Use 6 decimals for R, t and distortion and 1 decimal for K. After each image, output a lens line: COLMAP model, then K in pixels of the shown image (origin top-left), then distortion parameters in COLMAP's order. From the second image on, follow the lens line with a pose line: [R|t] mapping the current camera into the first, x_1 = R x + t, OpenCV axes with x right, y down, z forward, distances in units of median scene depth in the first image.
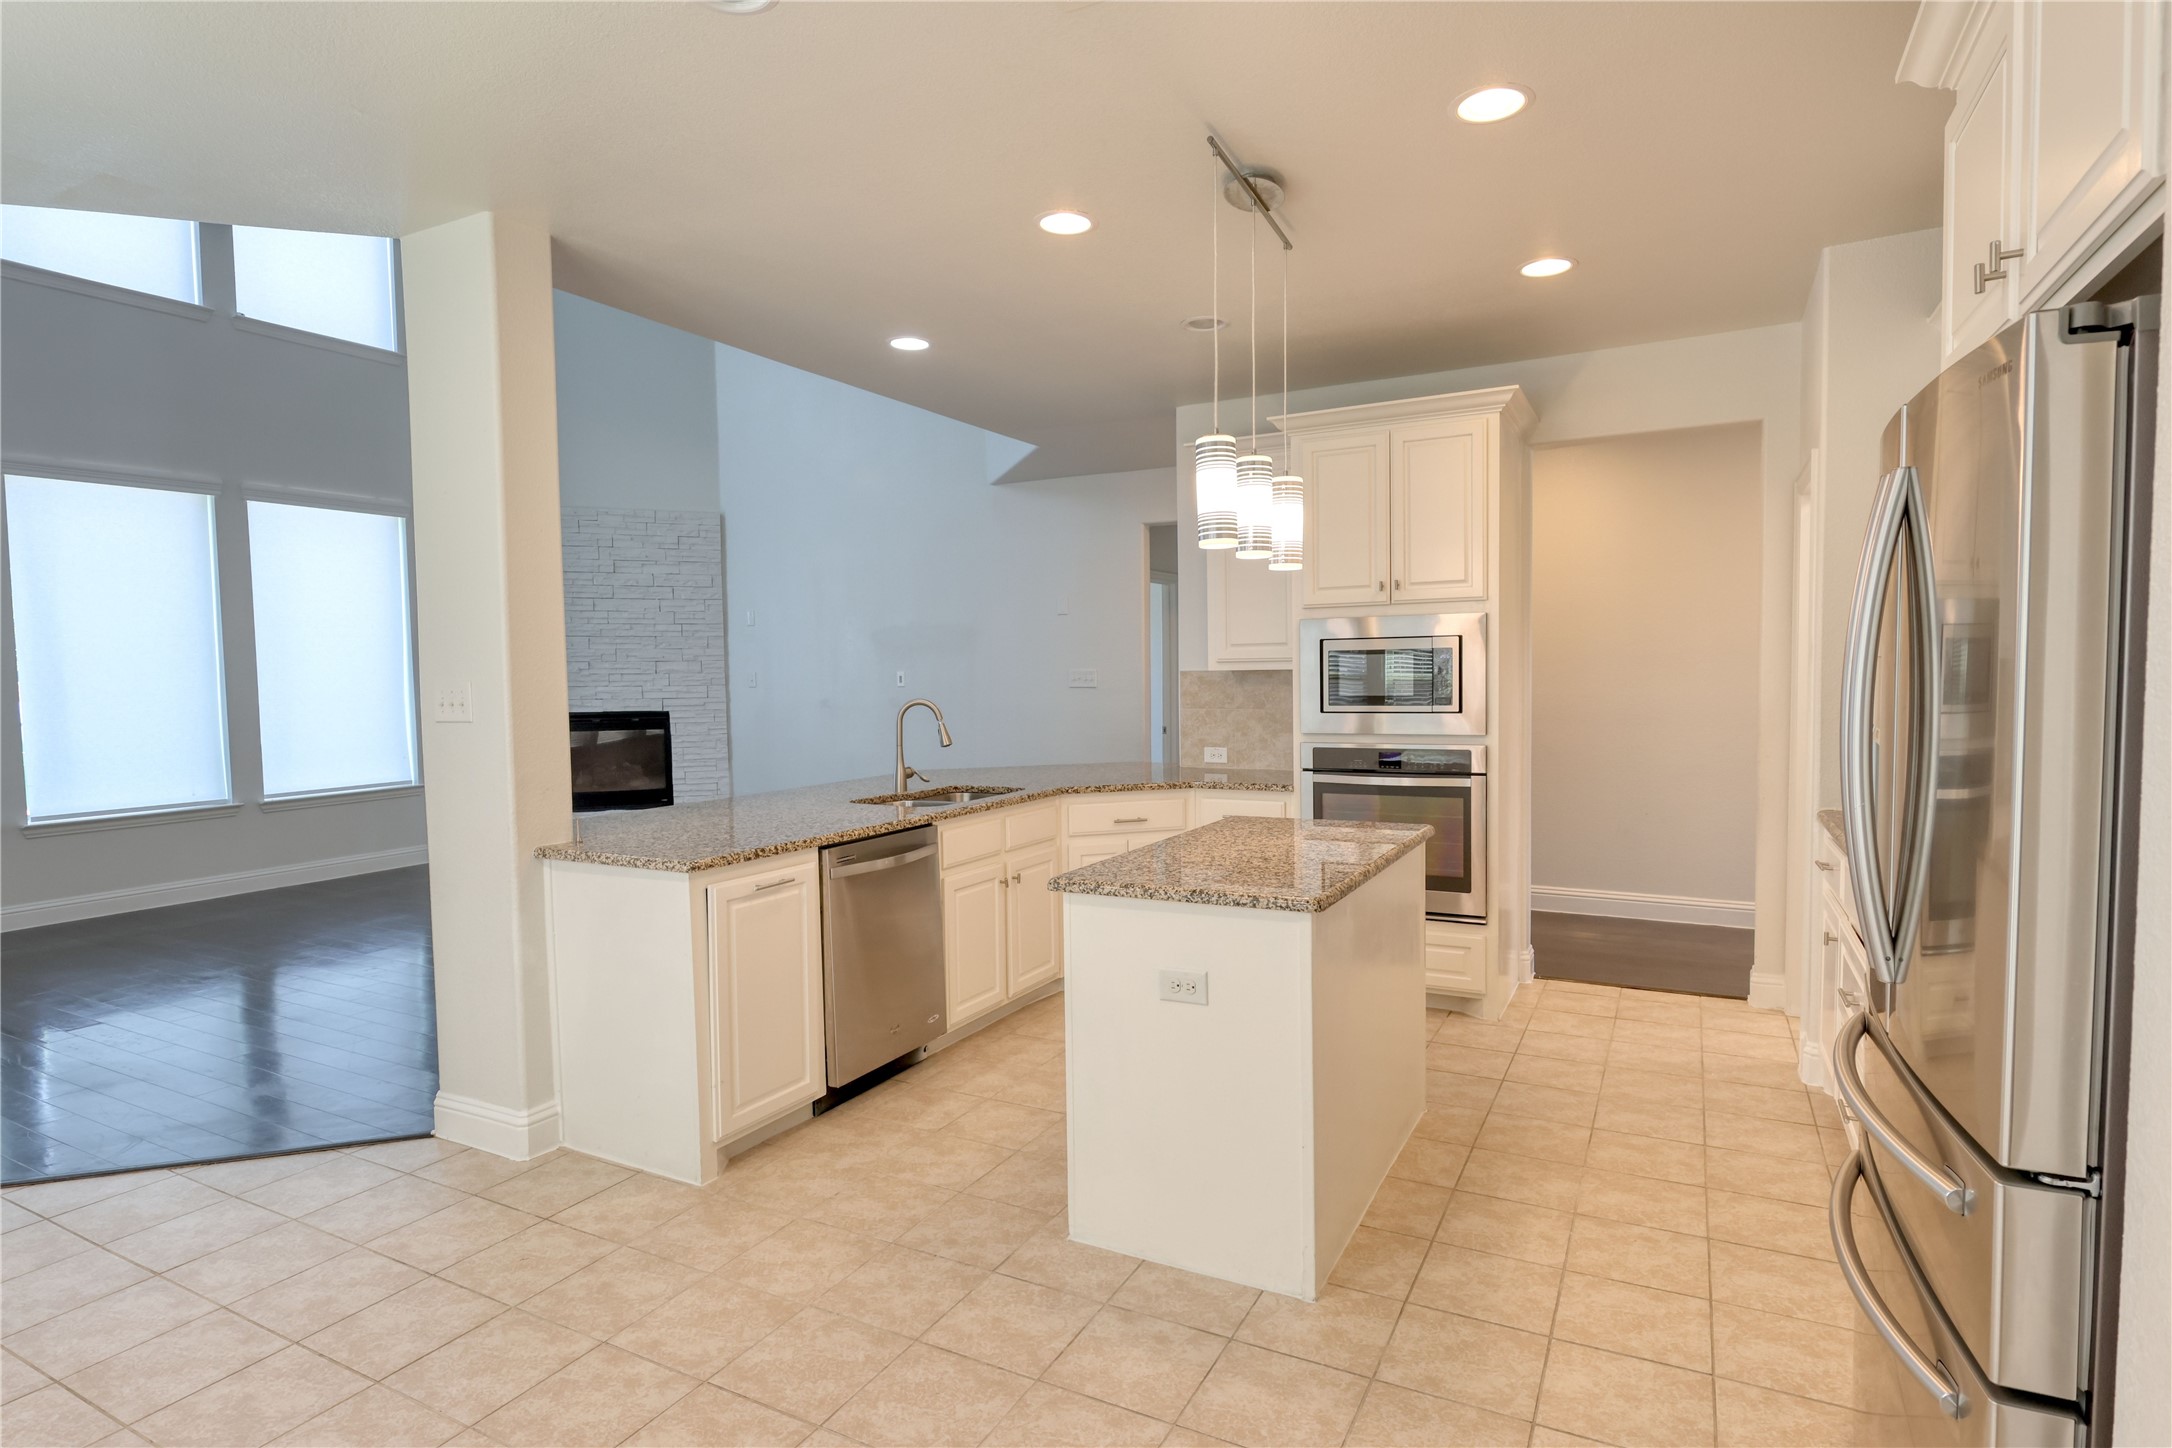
lens RADIAL K [[1109.8, 0, 1098.3], [0, 1109.8, 730.8], [0, 0, 1]] dist [0.016199, -0.018169]
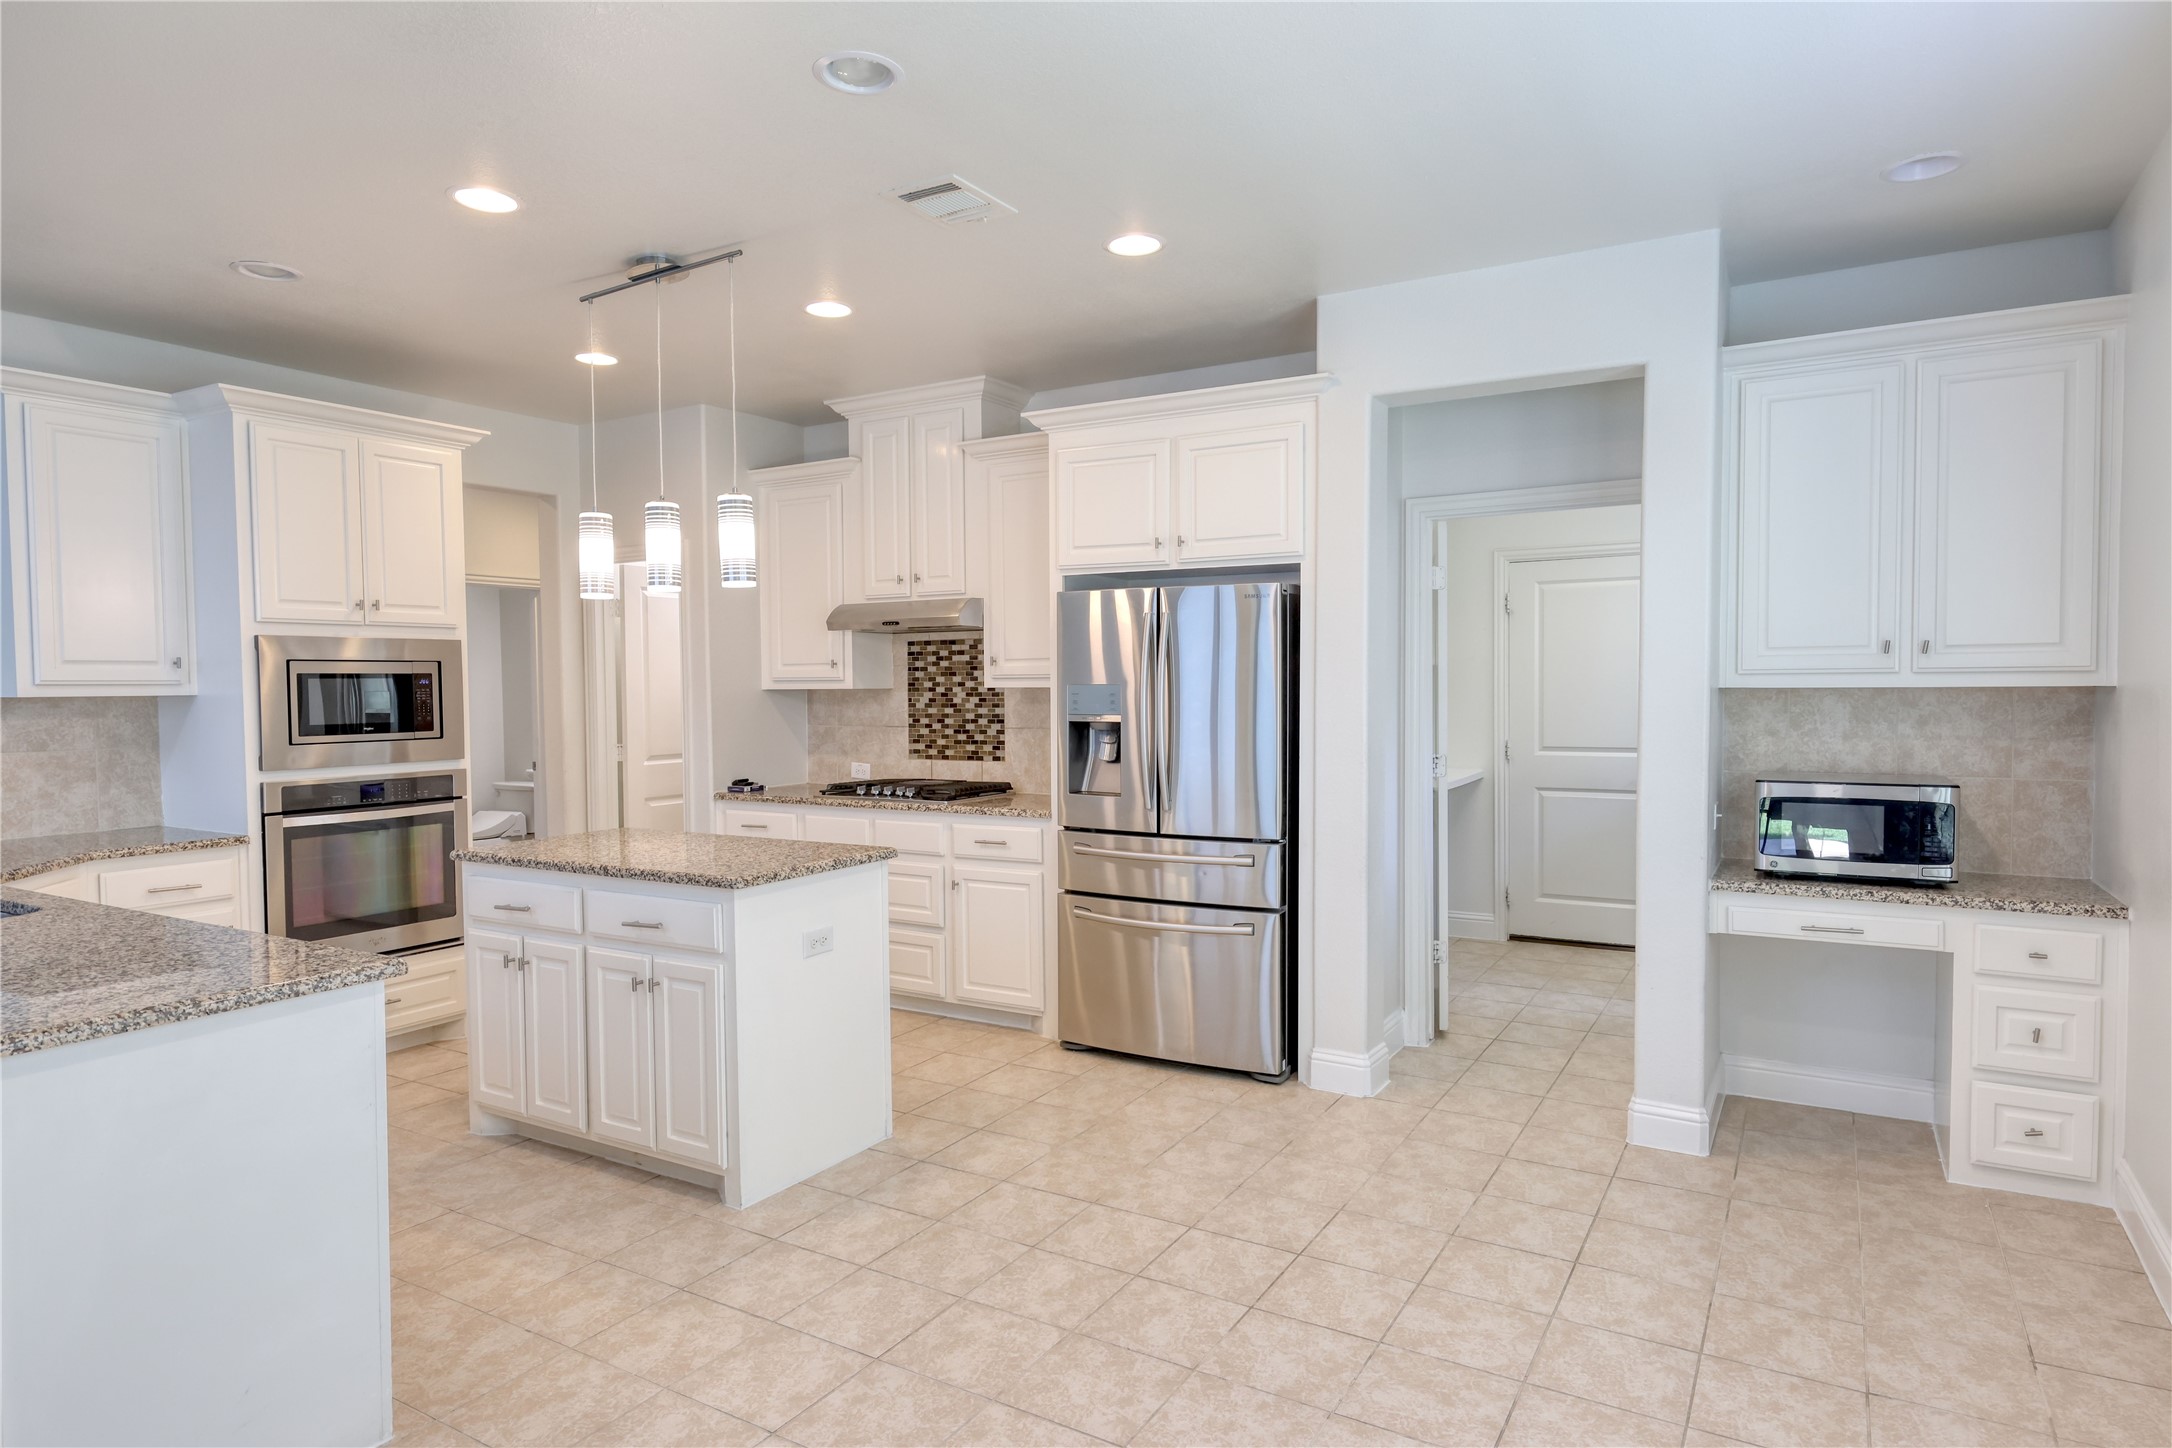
lens RADIAL K [[1234.4, 0, 1086.0], [0, 1234.4, 724.0], [0, 0, 1]] dist [-0.002170, -0.000685]
pose [[0.061340, -0.020236, 0.997912, -1.020806], [0.062241, 0.997926, 0.016410, -0.014312], [-0.996174, 0.061105, 0.062472, 0.474668]]
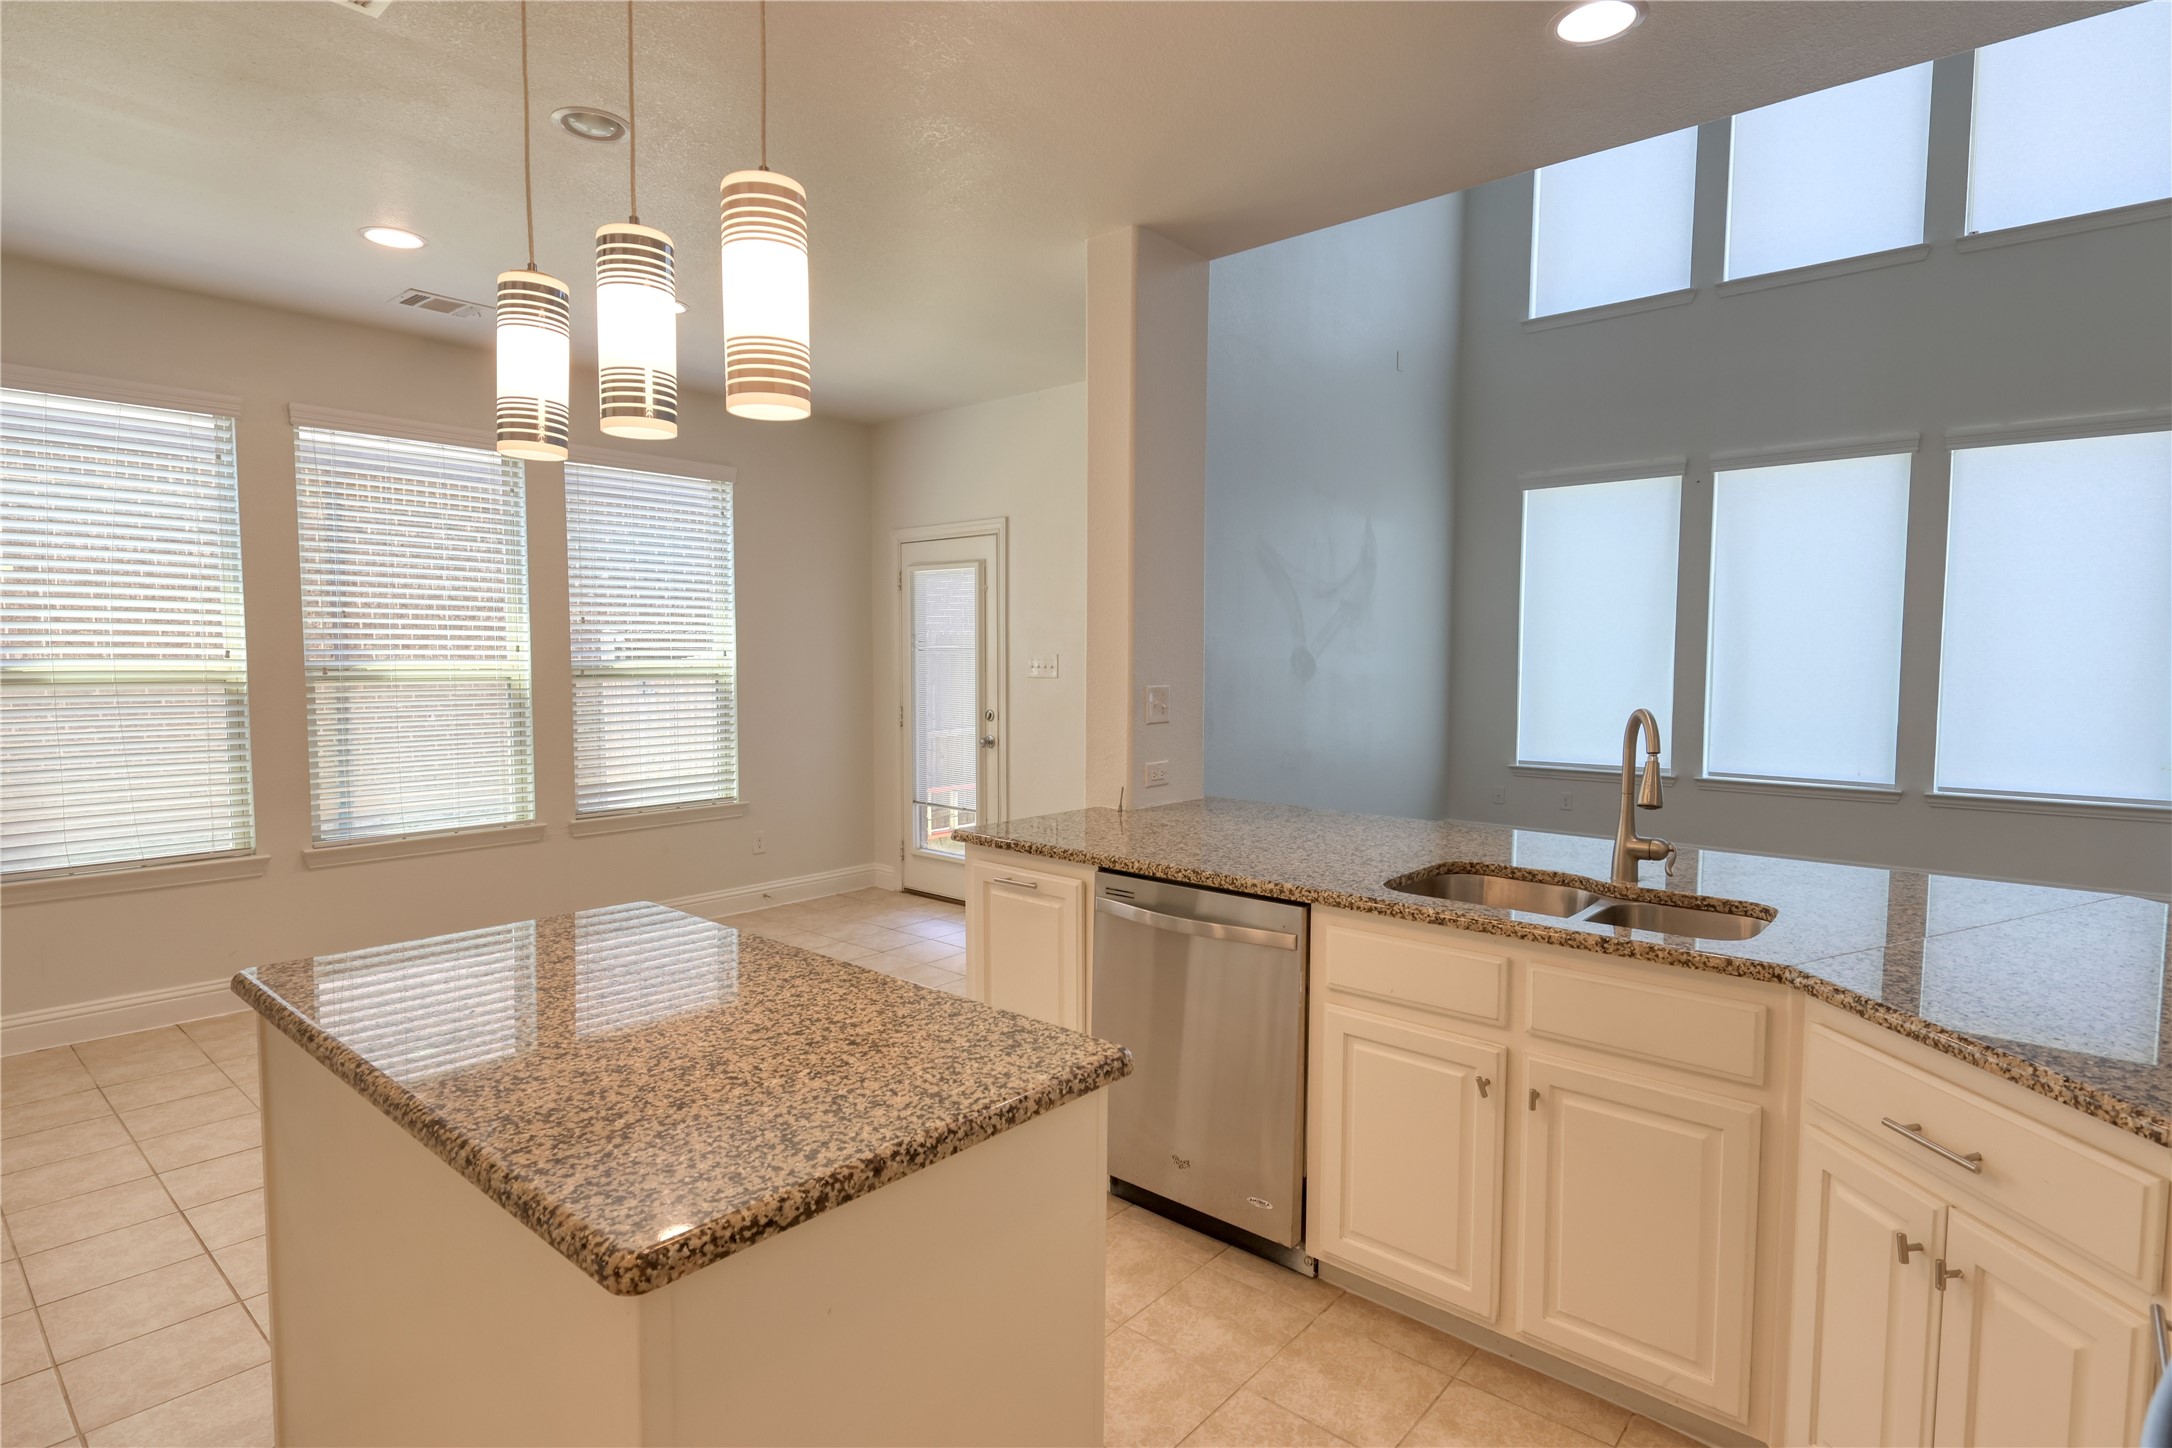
lens RADIAL K [[1109.8, 0, 1098.3], [0, 1109.8, 730.8], [0, 0, 1]] dist [0.016199, -0.018169]
pose [[-0.222626, 0.080418, -0.971581, 0.561156], [-0.055400, 0.993938, 0.094962, -0.075639], [0.973328, 0.074967, -0.216822, 1.243805]]
